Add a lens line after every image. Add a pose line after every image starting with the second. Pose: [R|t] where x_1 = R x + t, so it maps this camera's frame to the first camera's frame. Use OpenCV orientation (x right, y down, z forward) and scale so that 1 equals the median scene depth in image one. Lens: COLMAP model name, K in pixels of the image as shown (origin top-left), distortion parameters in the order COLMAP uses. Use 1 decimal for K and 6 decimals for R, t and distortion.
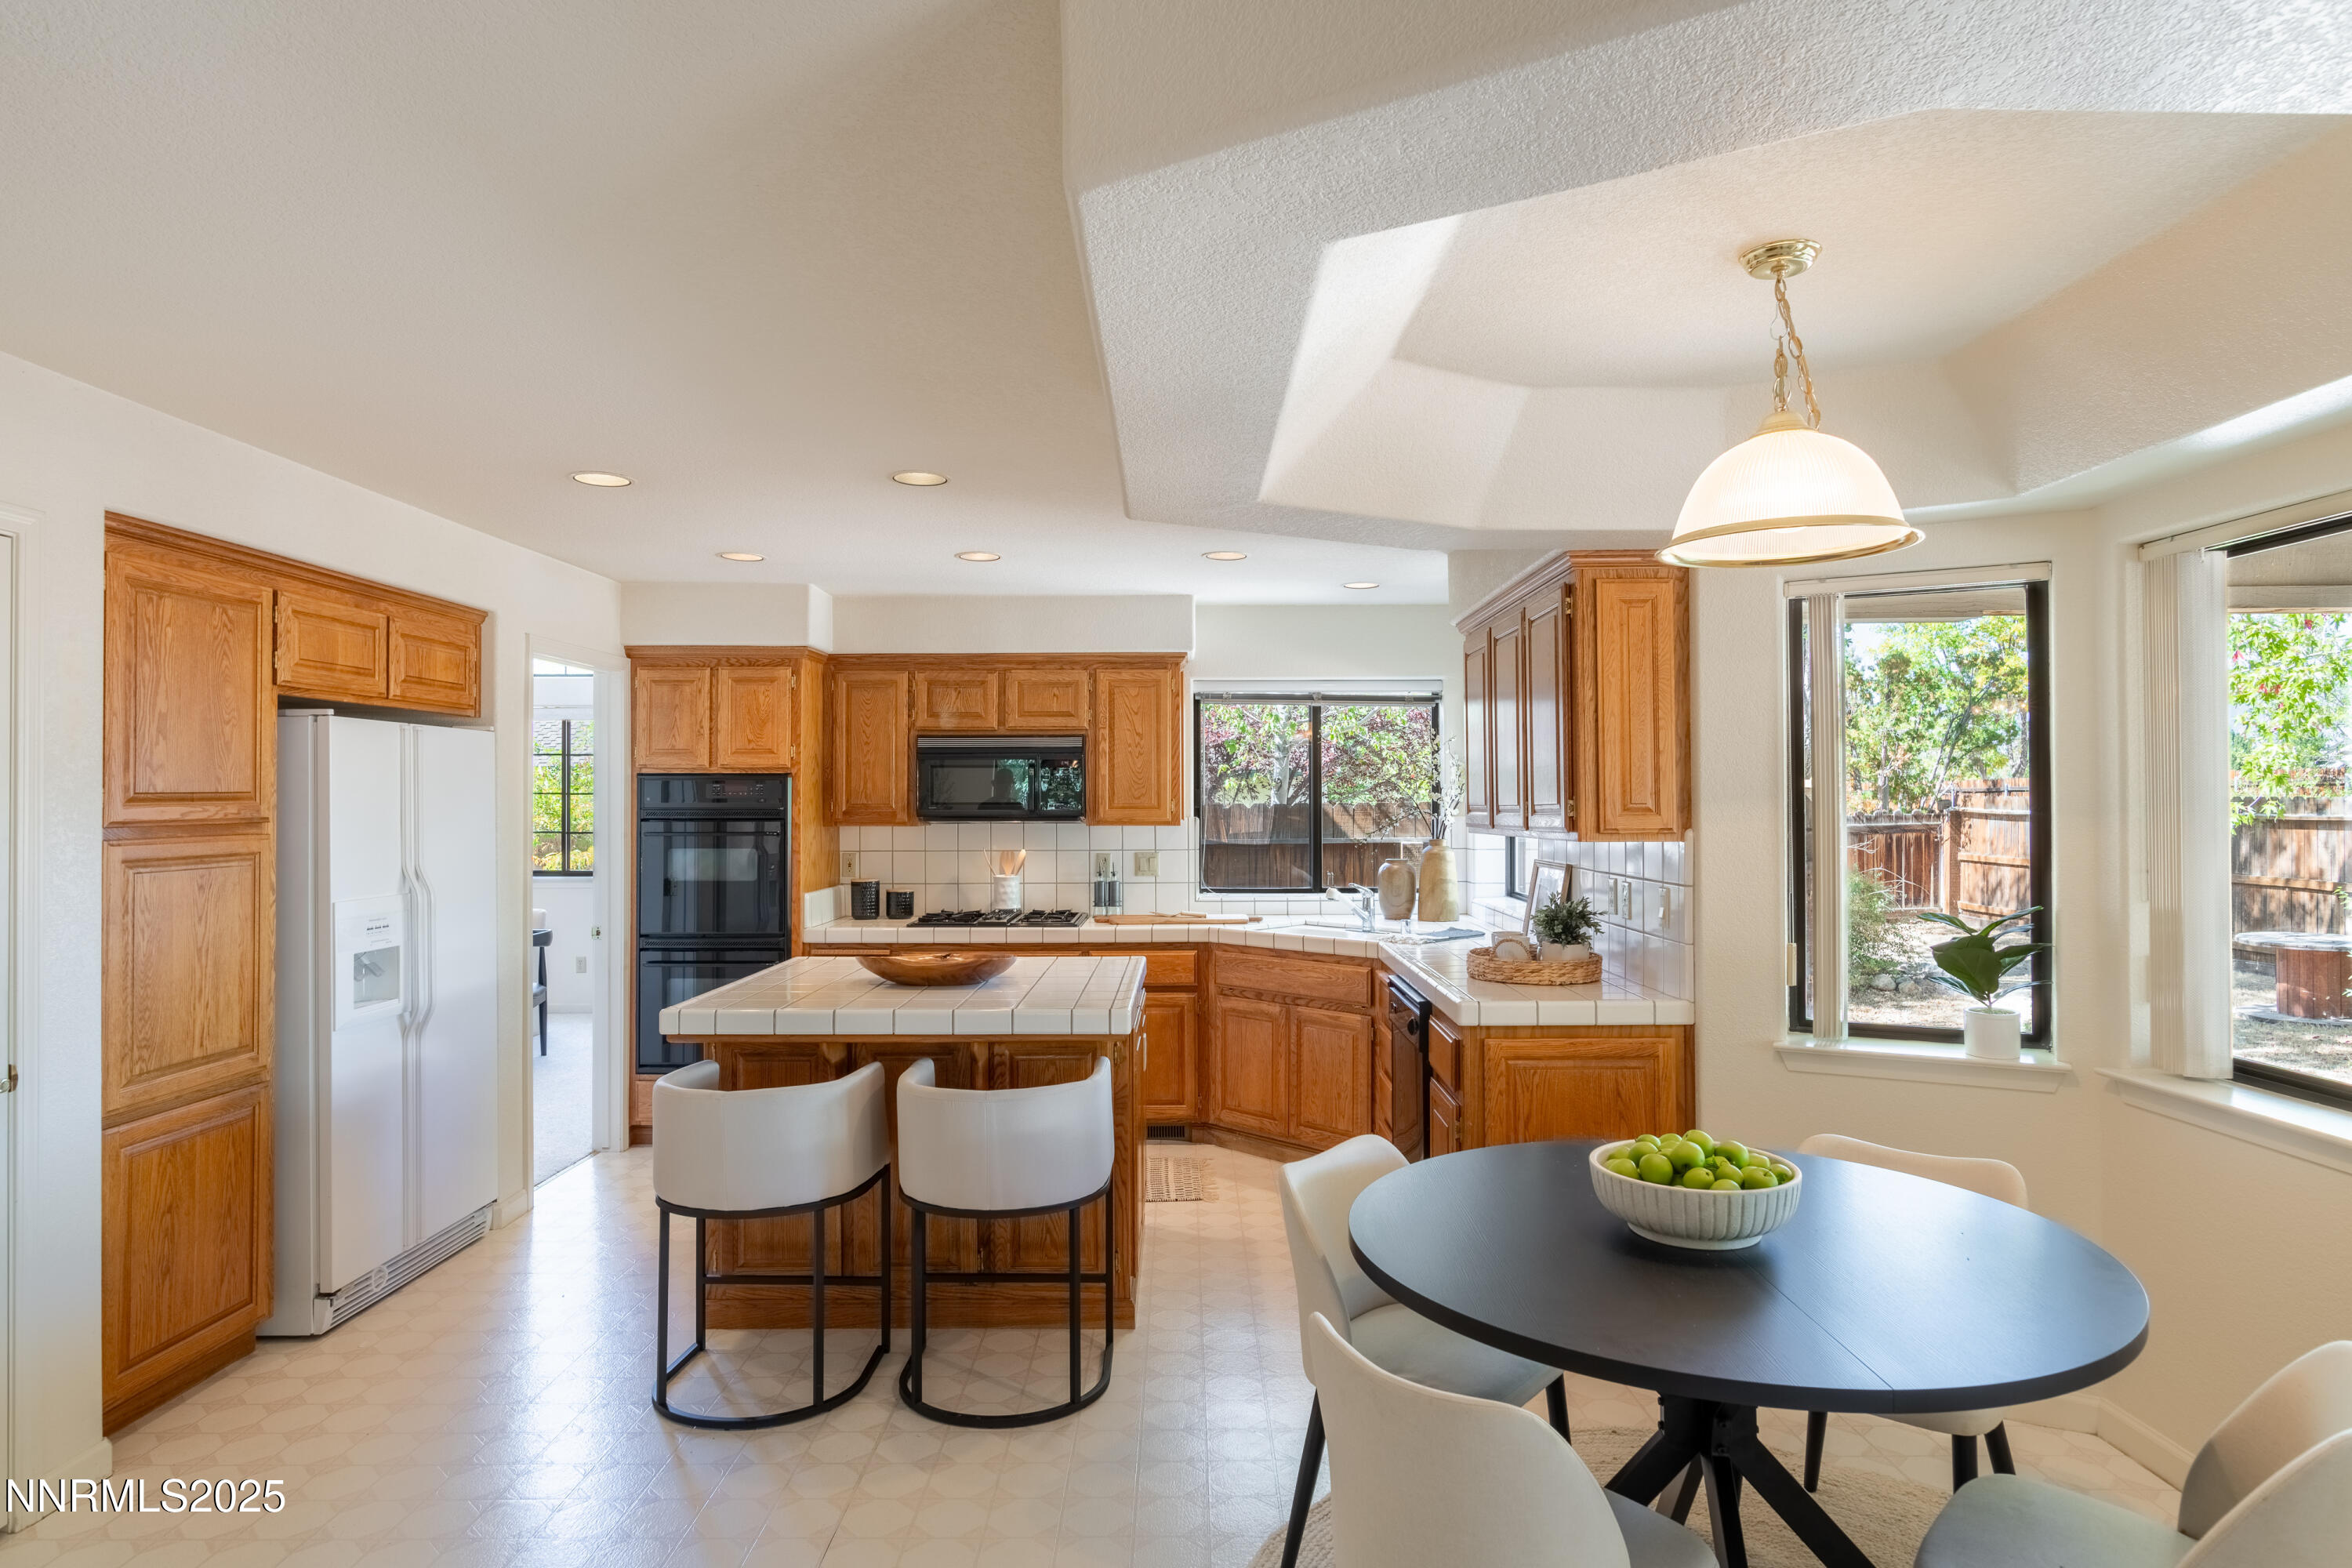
lens RADIAL K [[1343.2, 0, 1190.0], [0, 1343.2, 781.6], [0, 0, 1]] dist [-0.006562, 0.003494]
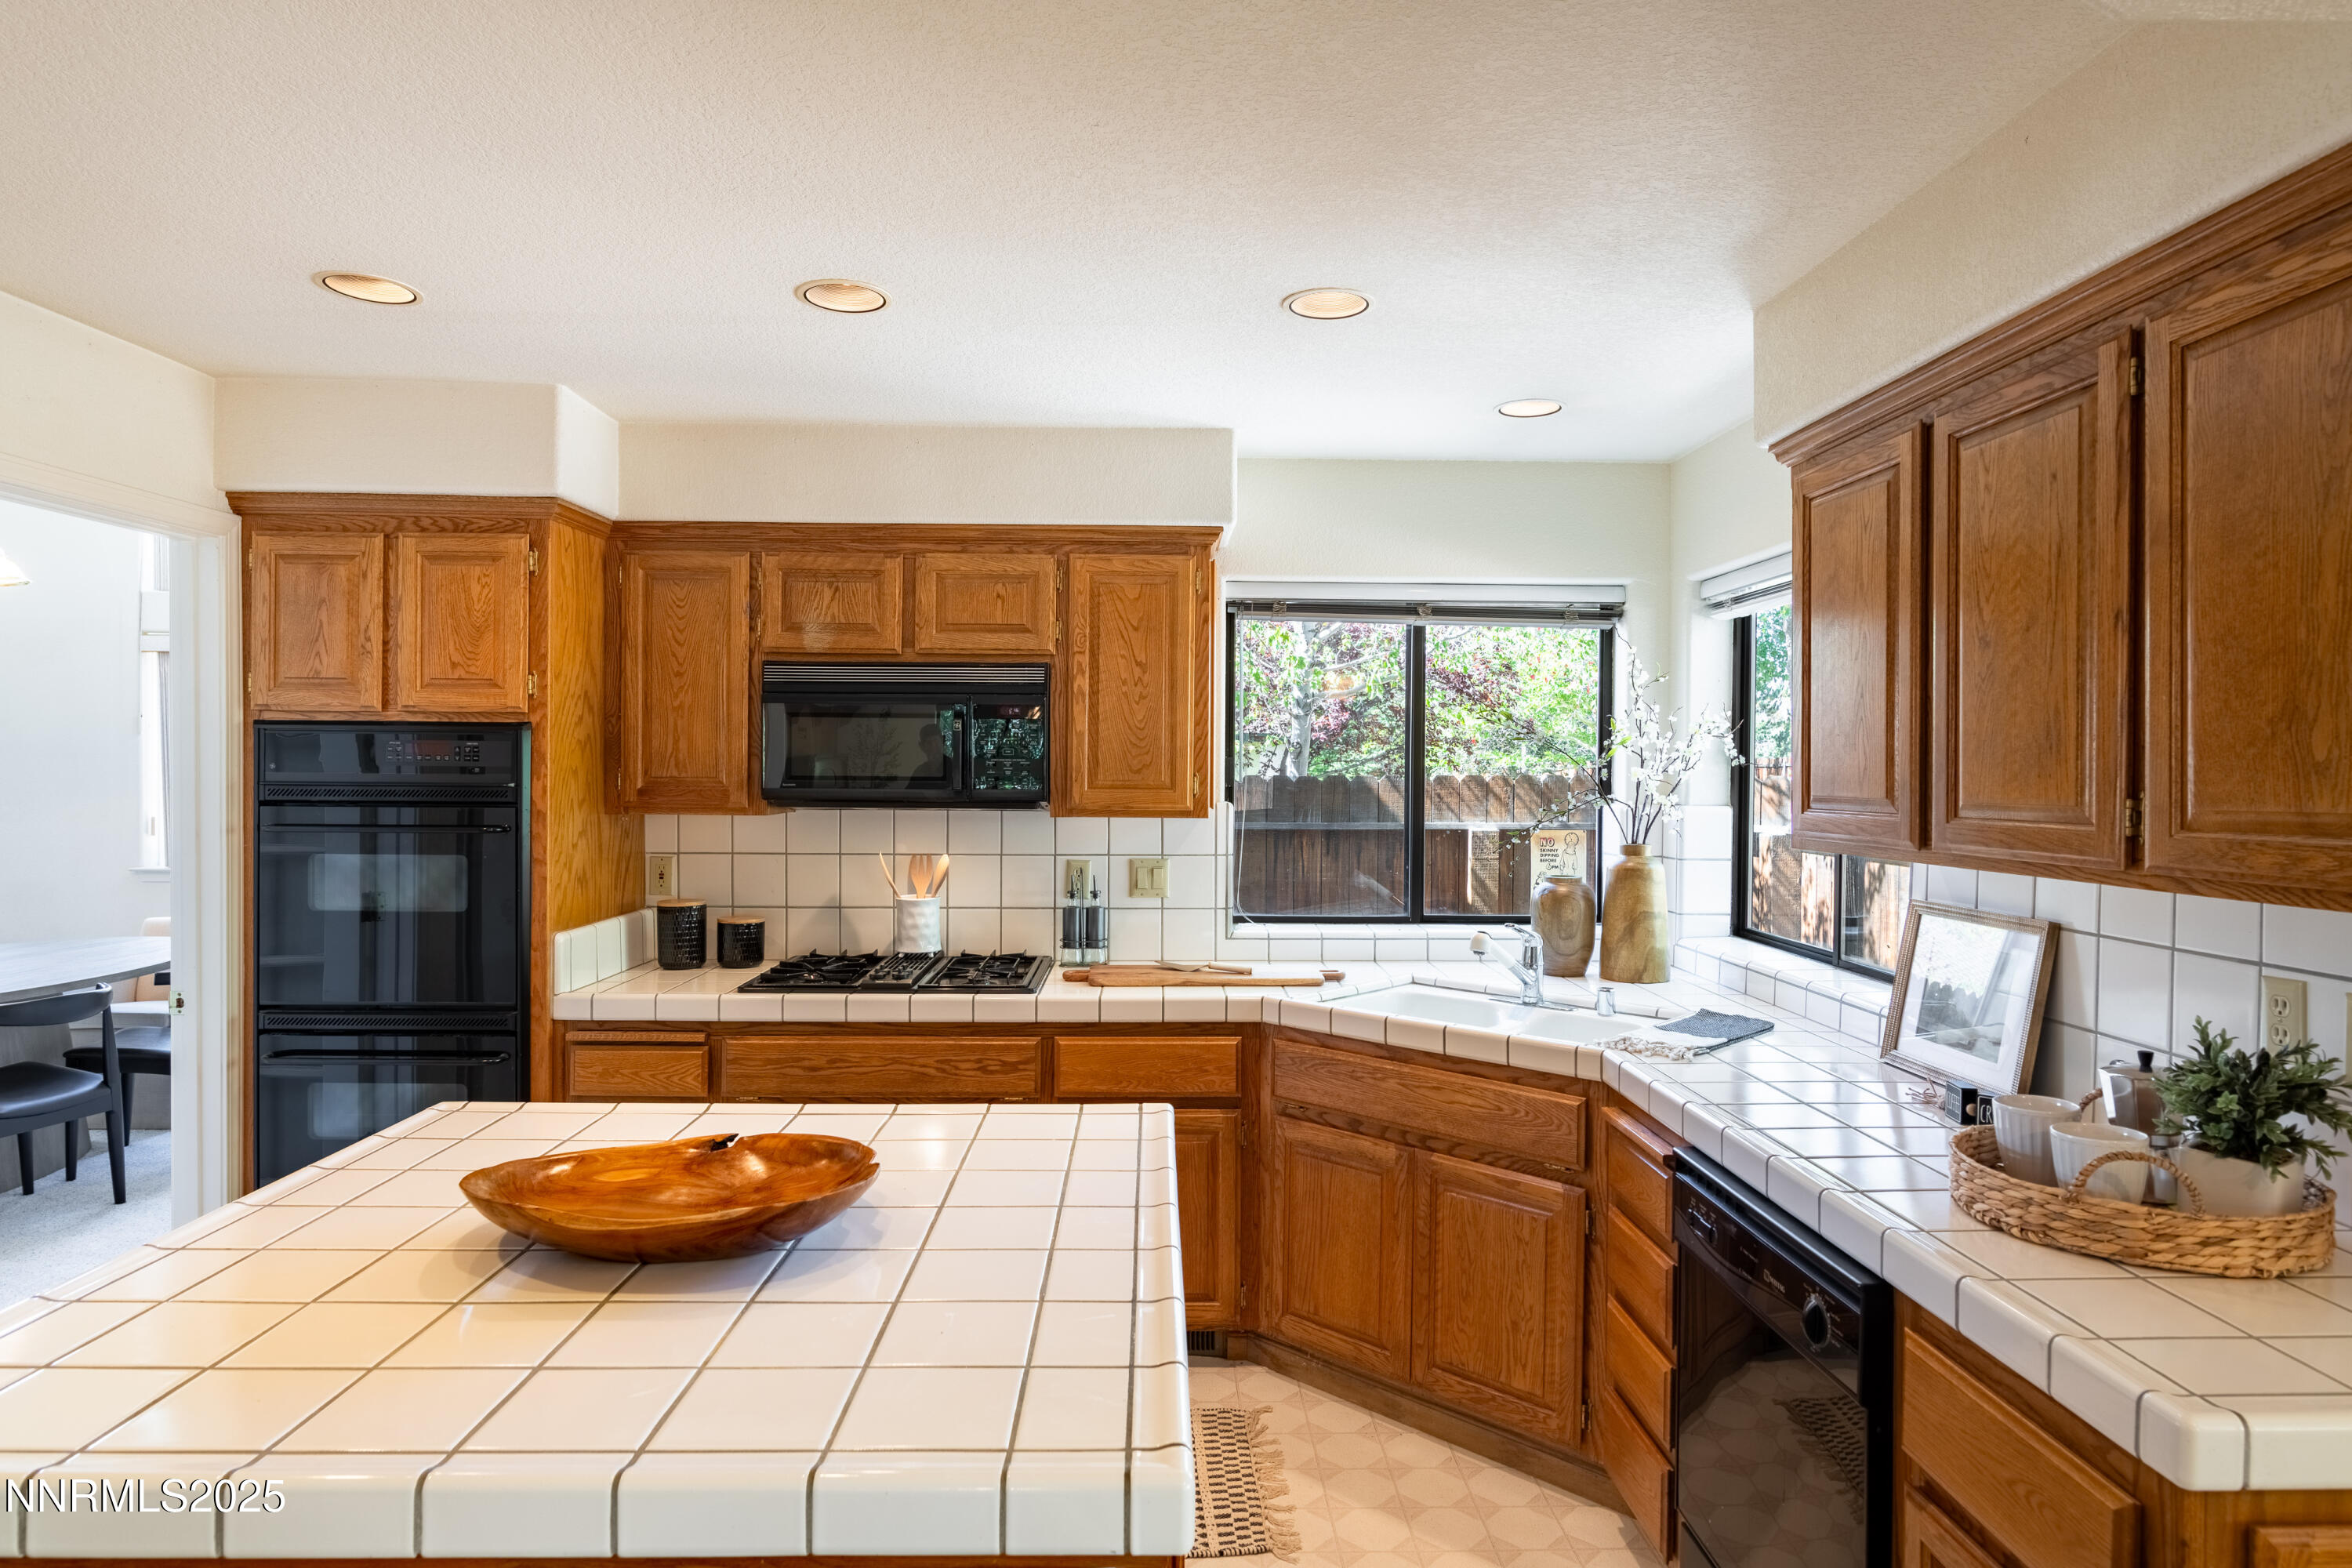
lens RADIAL K [[1343.2, 0, 1183.6], [0, 1343.2, 783.8], [0, 0, 1]] dist [-0.006562, 0.003494]
pose [[0.999698, 0.009209, 0.022785, -0.032604], [-0.009833, 0.999576, 0.027399, 0.001294], [-0.022523, -0.027615, 0.999365, 0.413060]]
